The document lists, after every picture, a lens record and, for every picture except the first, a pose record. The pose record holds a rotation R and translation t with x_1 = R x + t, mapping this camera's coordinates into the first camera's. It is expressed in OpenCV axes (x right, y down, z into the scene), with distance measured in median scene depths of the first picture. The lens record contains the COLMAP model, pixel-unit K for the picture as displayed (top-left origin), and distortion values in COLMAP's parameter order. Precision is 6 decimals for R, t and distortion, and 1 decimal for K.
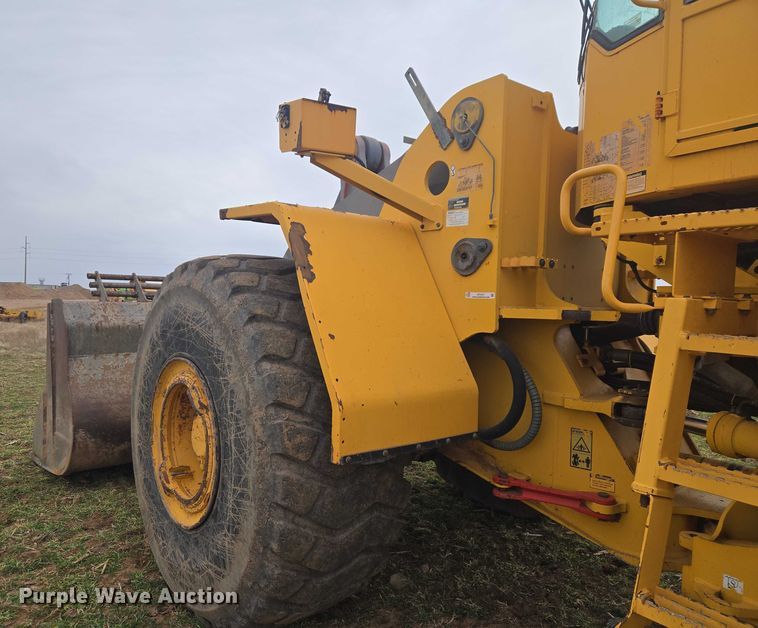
lens RADIAL K [[555.8, 0, 376.6], [0, 555.8, 316.1], [0, 0, 1]] dist [0.049306, -0.034789]
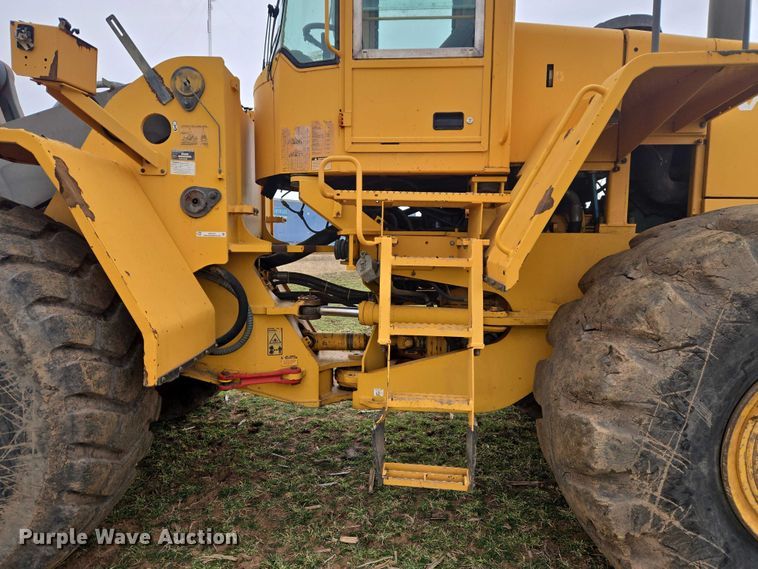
lens RADIAL K [[493.1, 0, 381.3], [0, 493.1, 279.9], [0, 0, 1]] dist [0.061811, -0.040783]
pose [[0.594957, -0.073595, 0.800381, -0.495076], [0.021926, 0.996915, 0.075368, -0.010826], [-0.803459, -0.027292, 0.594735, 0.031948]]
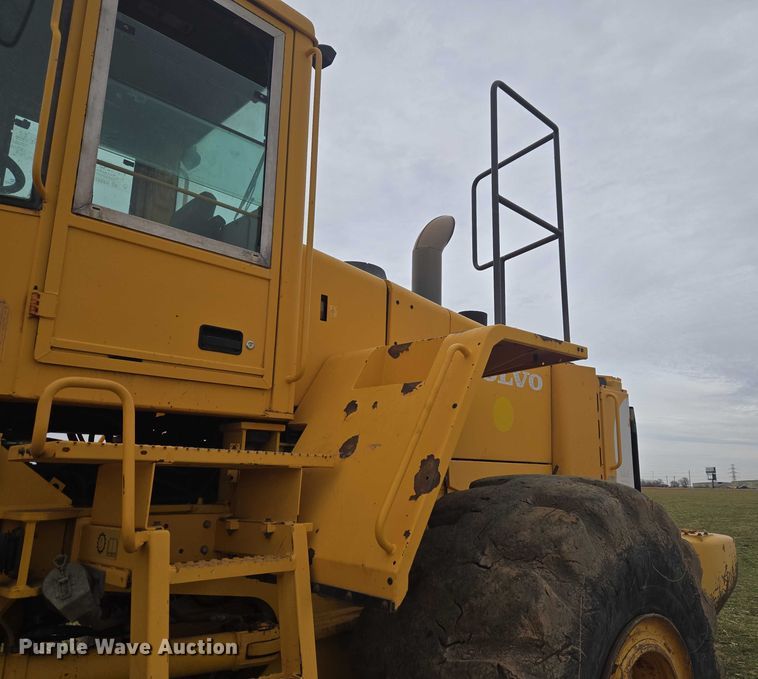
lens RADIAL K [[596.4, 0, 383.0], [0, 596.4, 337.9], [0, 0, 1]] dist [0.045137, -0.007217]
pose [[-0.225194, 0.194921, 0.954617, -0.421318], [0.016993, 0.980420, -0.196182, -0.097638], [-0.974166, -0.027958, -0.224097, 0.547618]]
